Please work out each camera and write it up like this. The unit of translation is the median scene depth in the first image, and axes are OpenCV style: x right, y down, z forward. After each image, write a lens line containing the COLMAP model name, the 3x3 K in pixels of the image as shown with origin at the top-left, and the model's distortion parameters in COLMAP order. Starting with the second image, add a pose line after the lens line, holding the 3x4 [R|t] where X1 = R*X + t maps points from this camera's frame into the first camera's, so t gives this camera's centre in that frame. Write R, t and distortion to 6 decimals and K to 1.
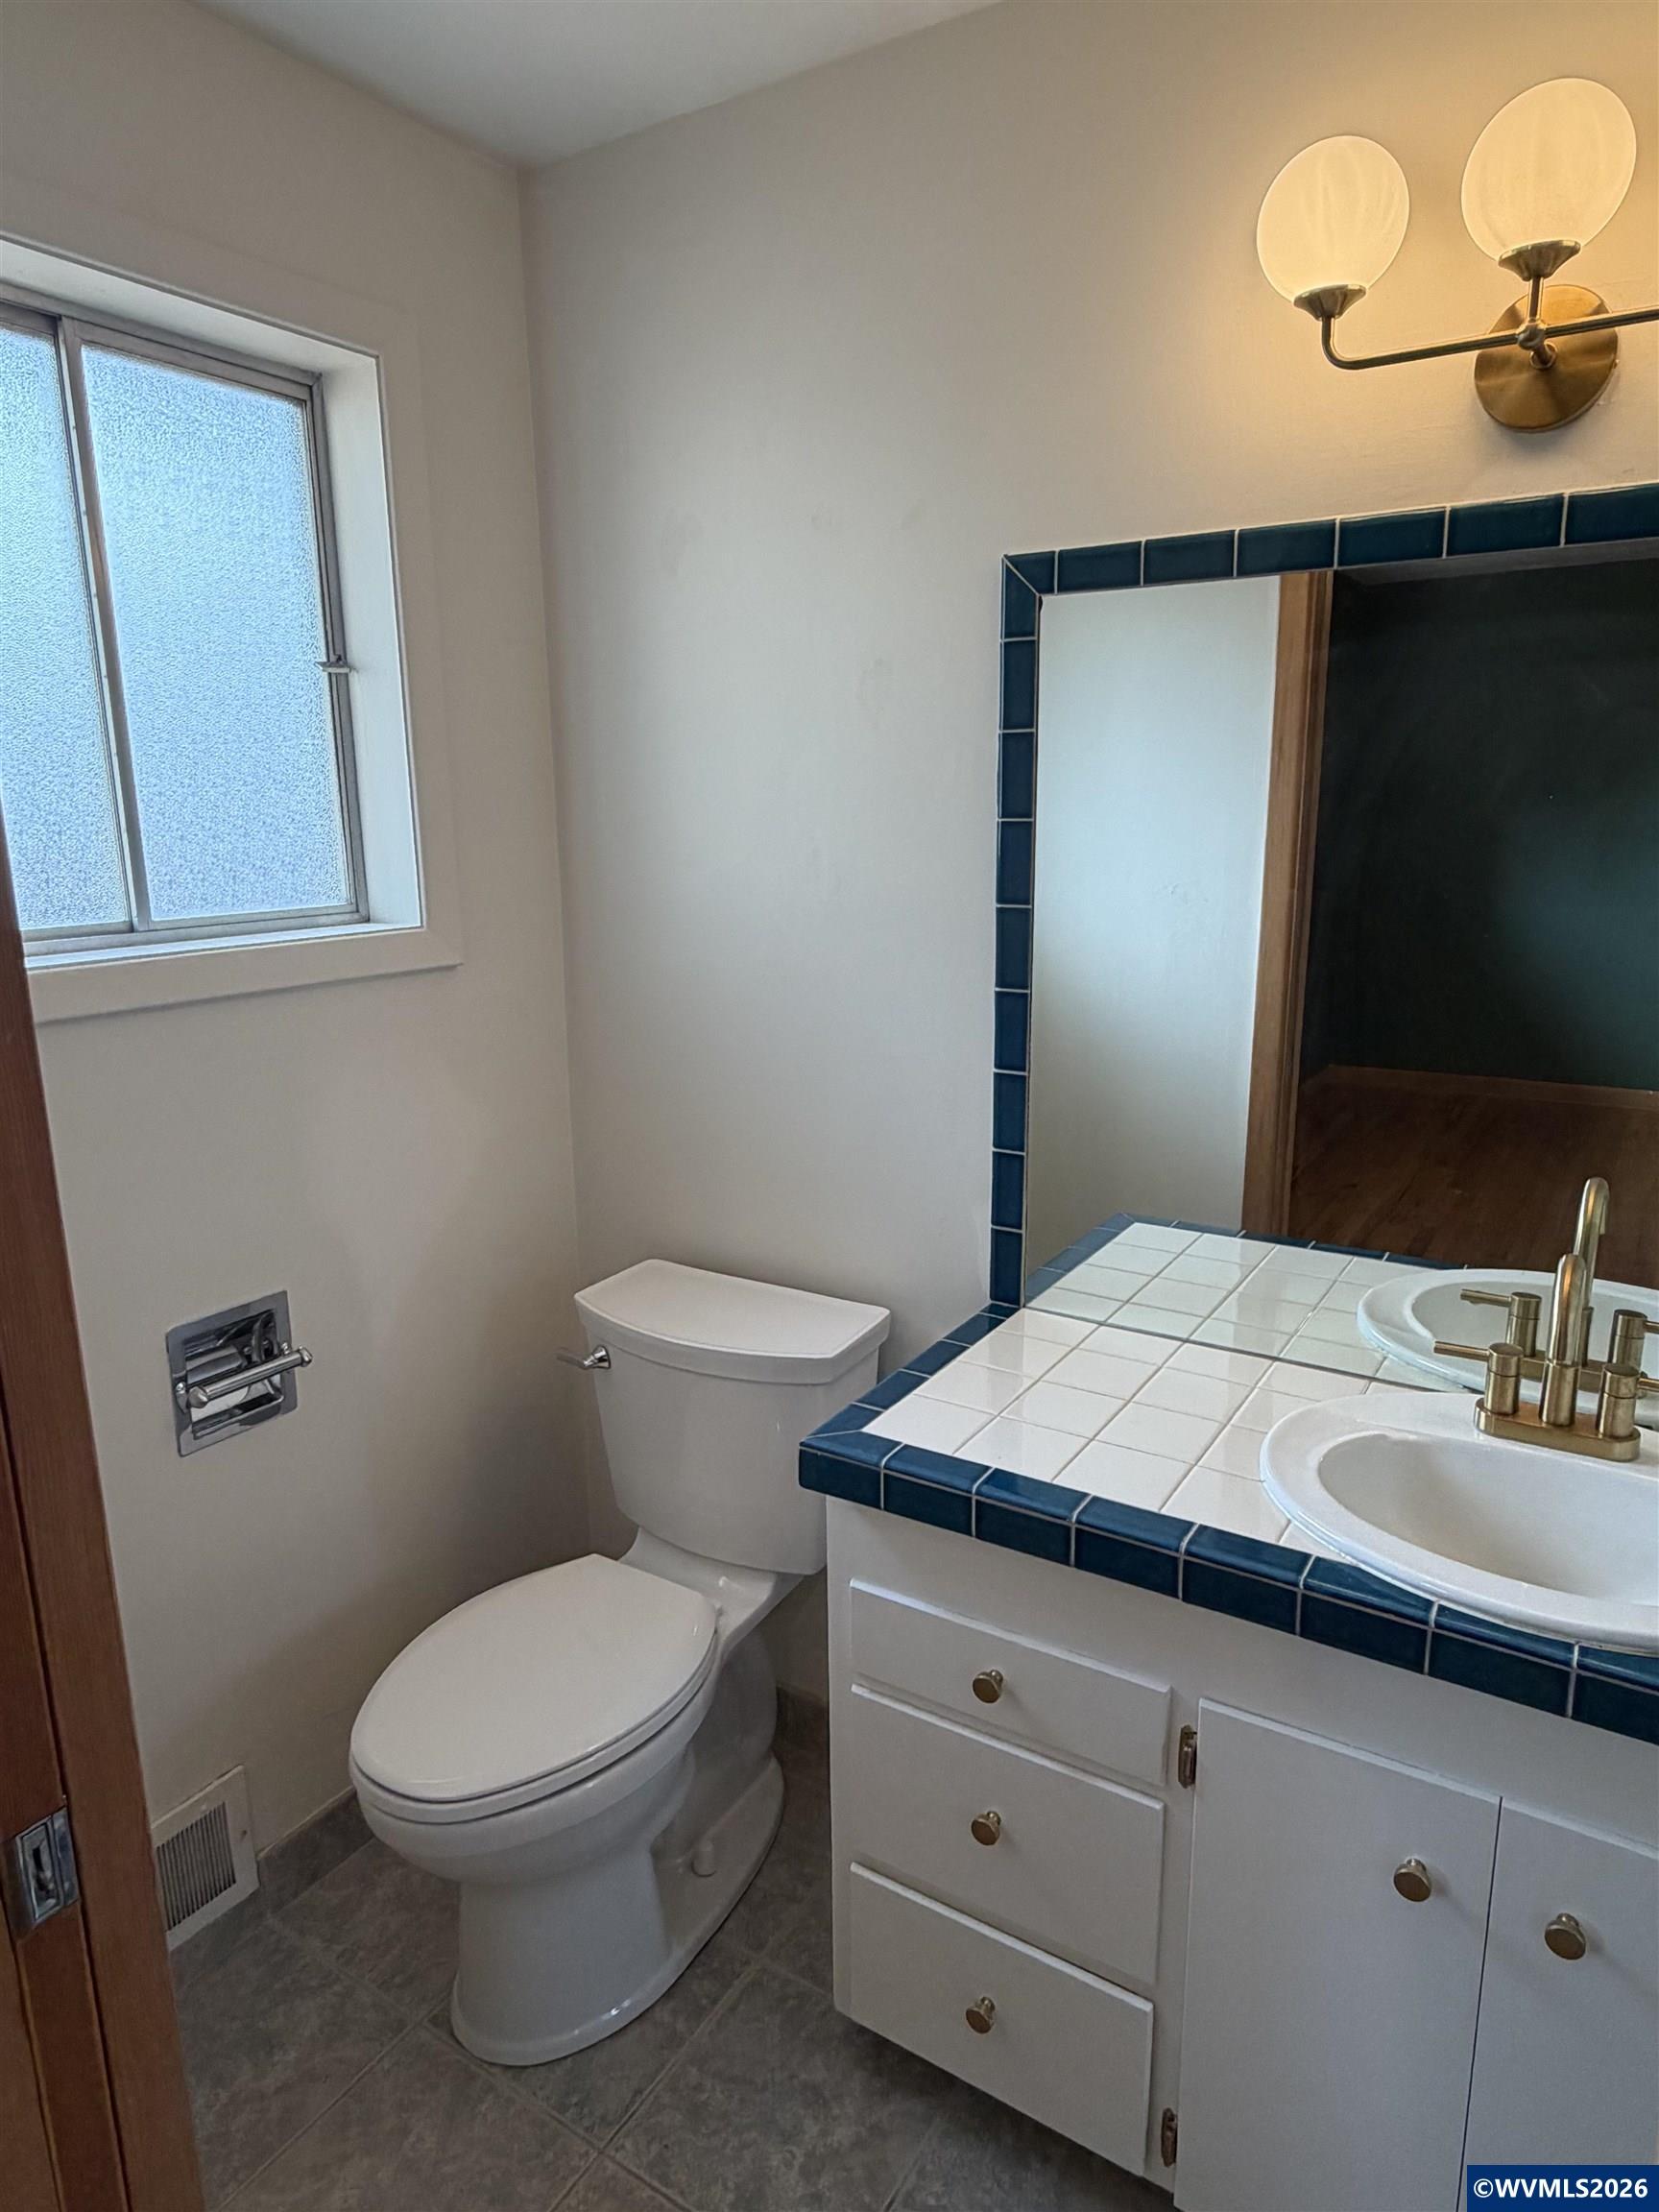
lens RADIAL K [[1353.8, 0, 822.4], [0, 1353.8, 1107.0], [0, 0, 1]] dist [0.006551, 0.000268]
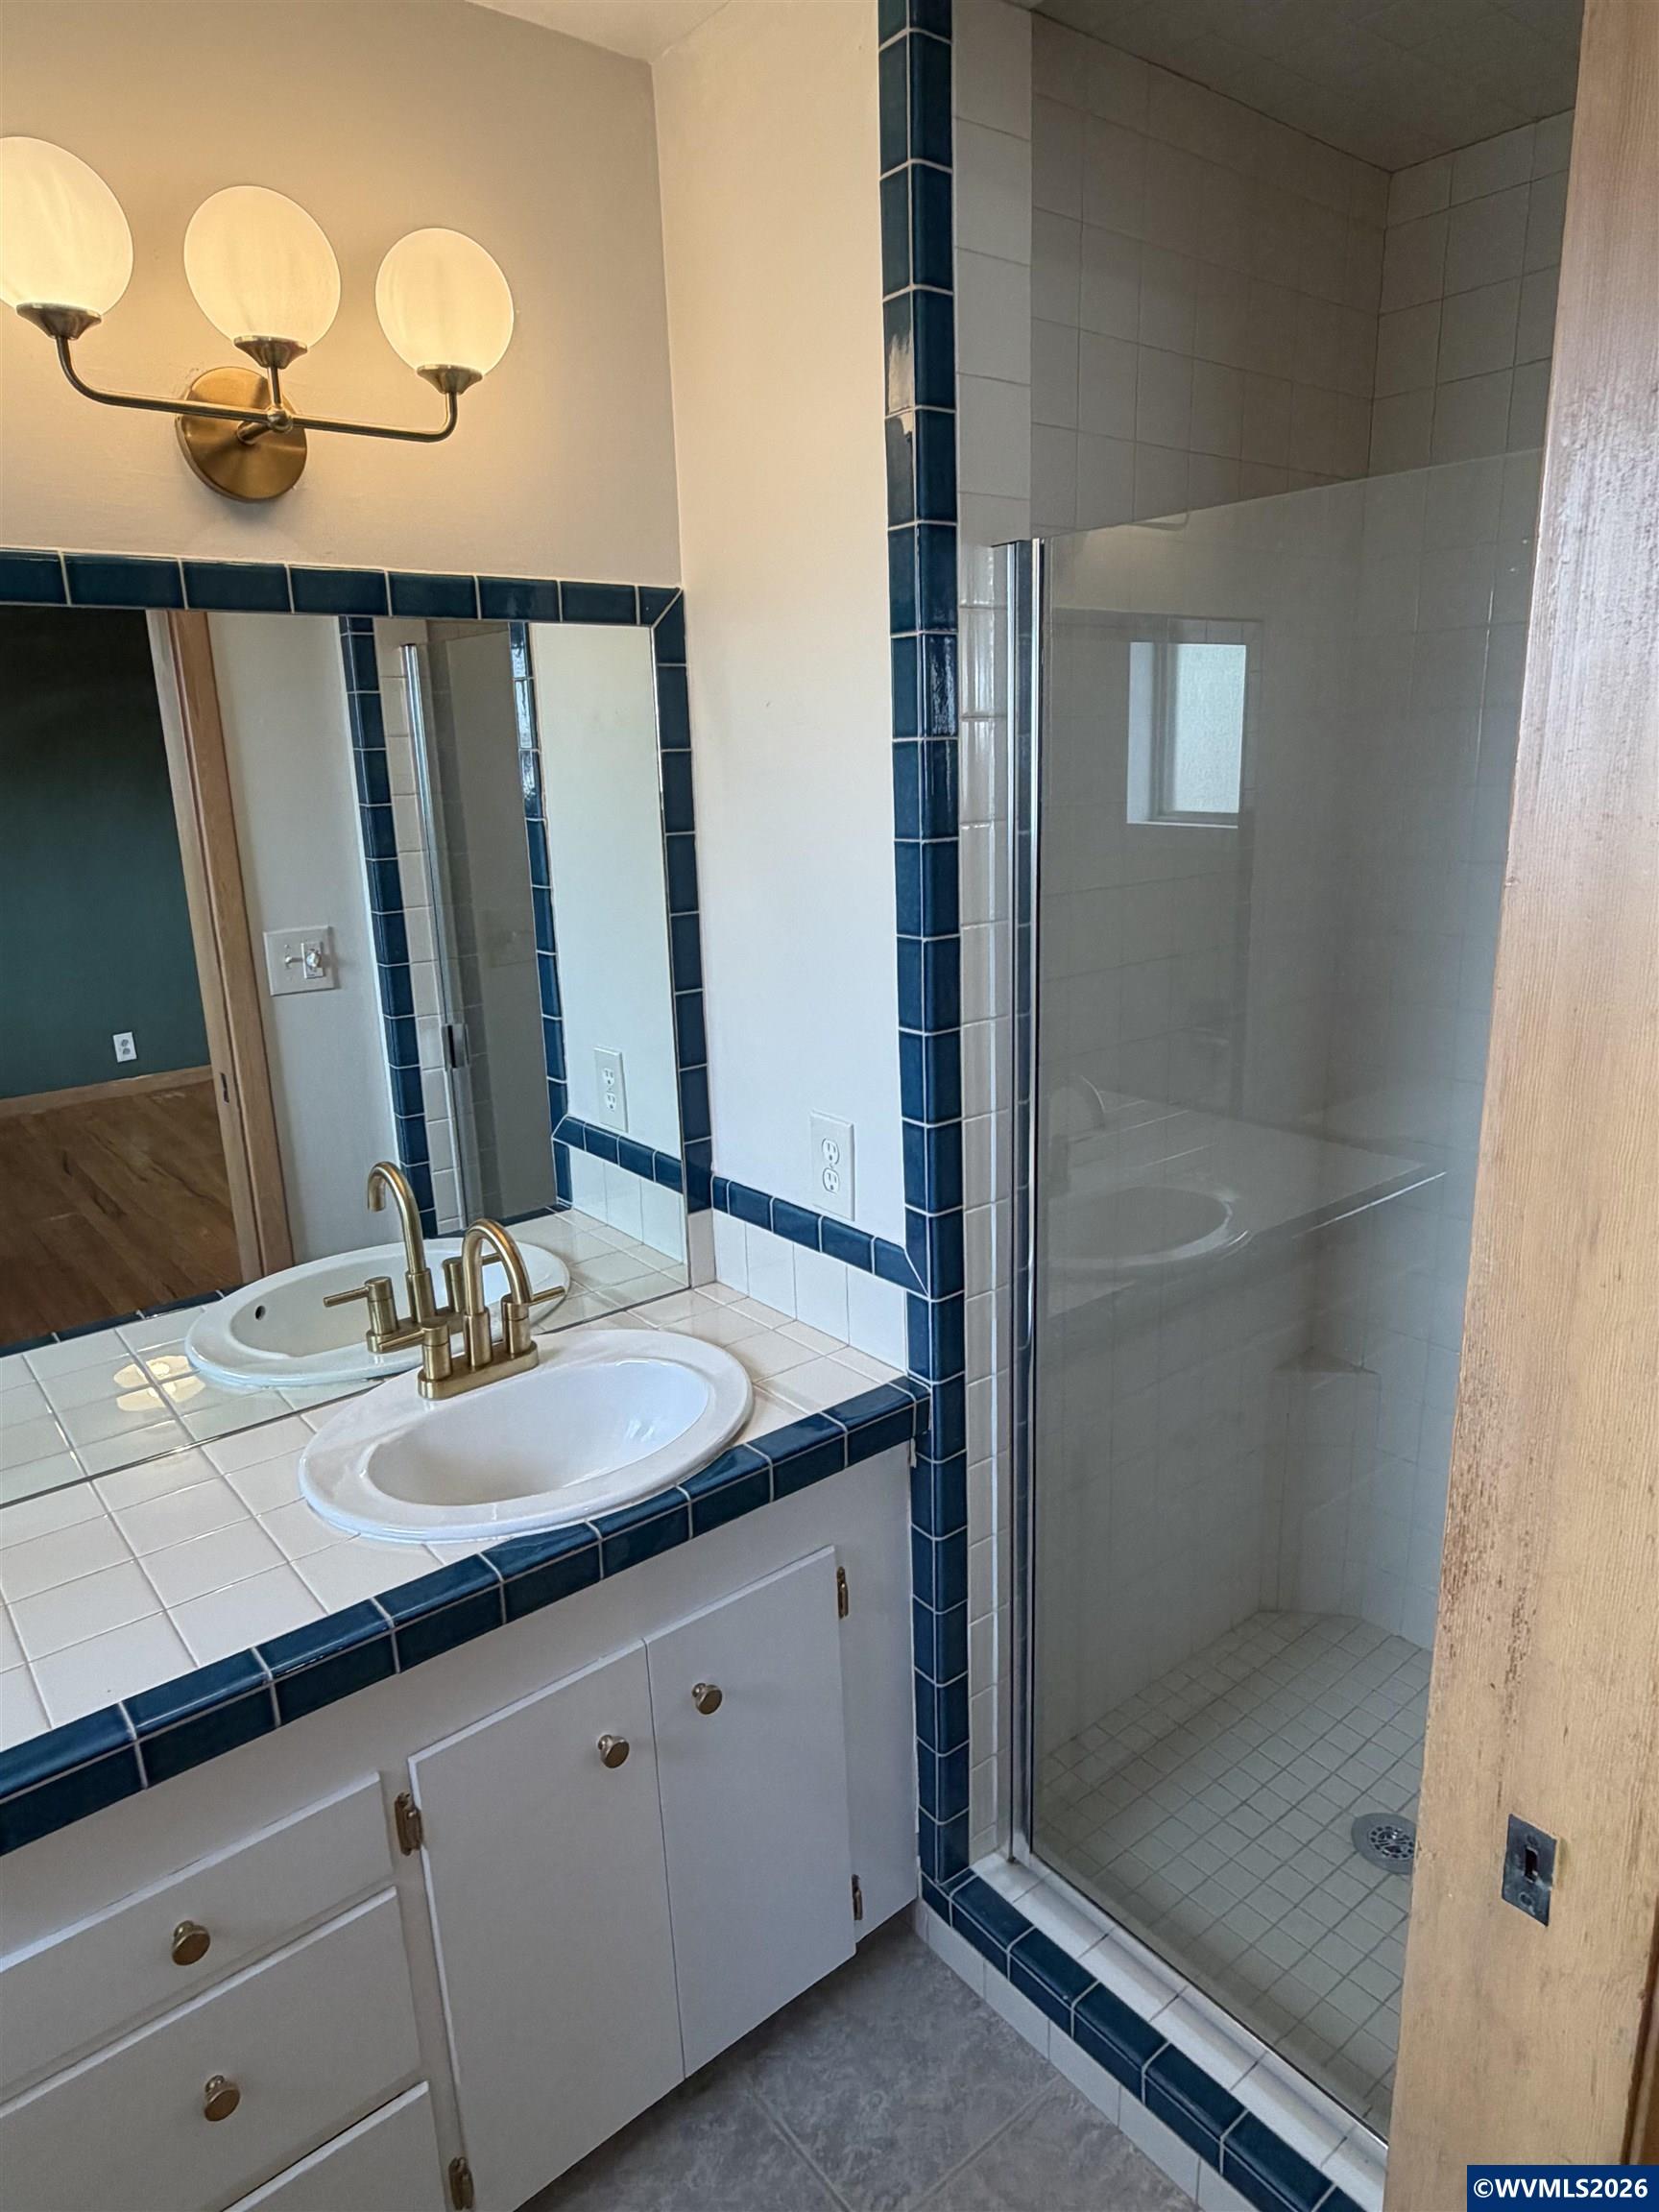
lens RADIAL K [[1353.8, 0, 833.0], [0, 1353.8, 1107.6], [0, 0, 1]] dist [0.006551, 0.000268]
pose [[0.320740, -0.241221, 0.915936, -0.404085], [0.242635, 0.955684, 0.166724, -0.106309], [-0.915562, 0.168763, 0.365054, 0.264489]]
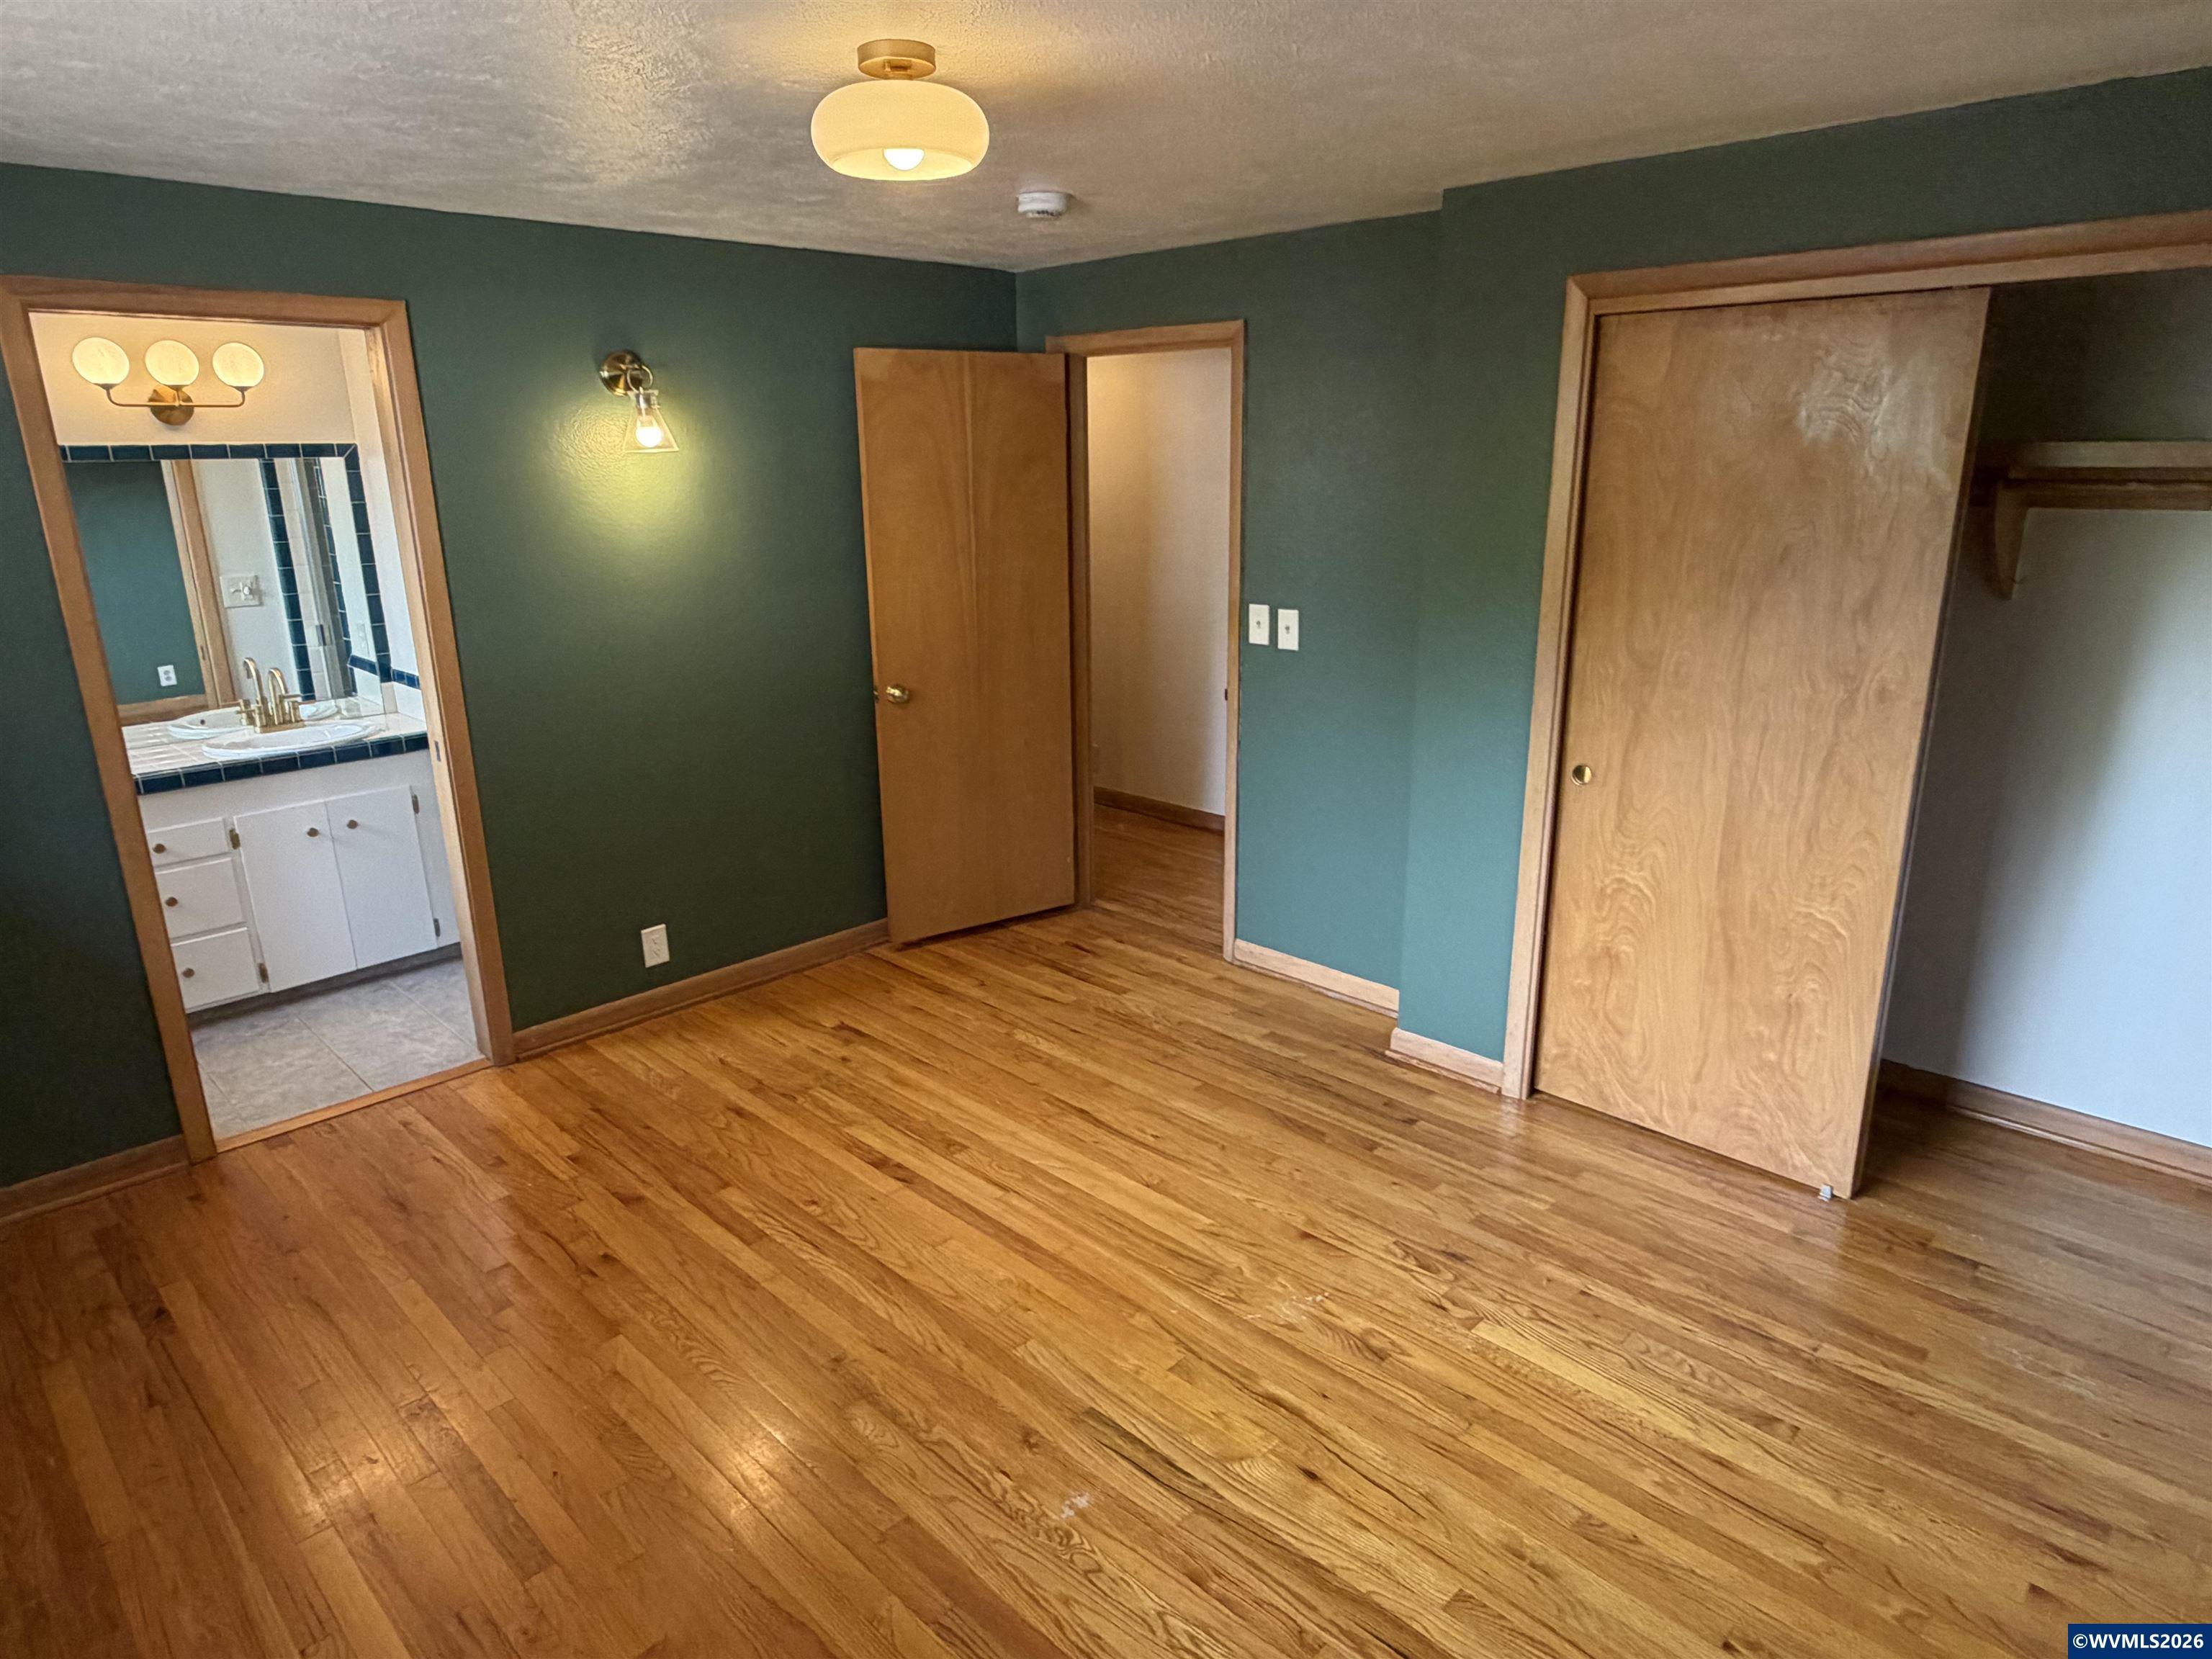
lens RADIAL K [[1353.8, 0, 1095.1], [0, 1353.8, 831.0], [0, 0, 1]] dist [0.006551, 0.000268]
pose [[0.222014, -0.268252, 0.937417, -2.265849], [0.232384, 0.948264, 0.216319, 0.235469], [-0.946946, 0.169815, 0.272866, -1.795985]]
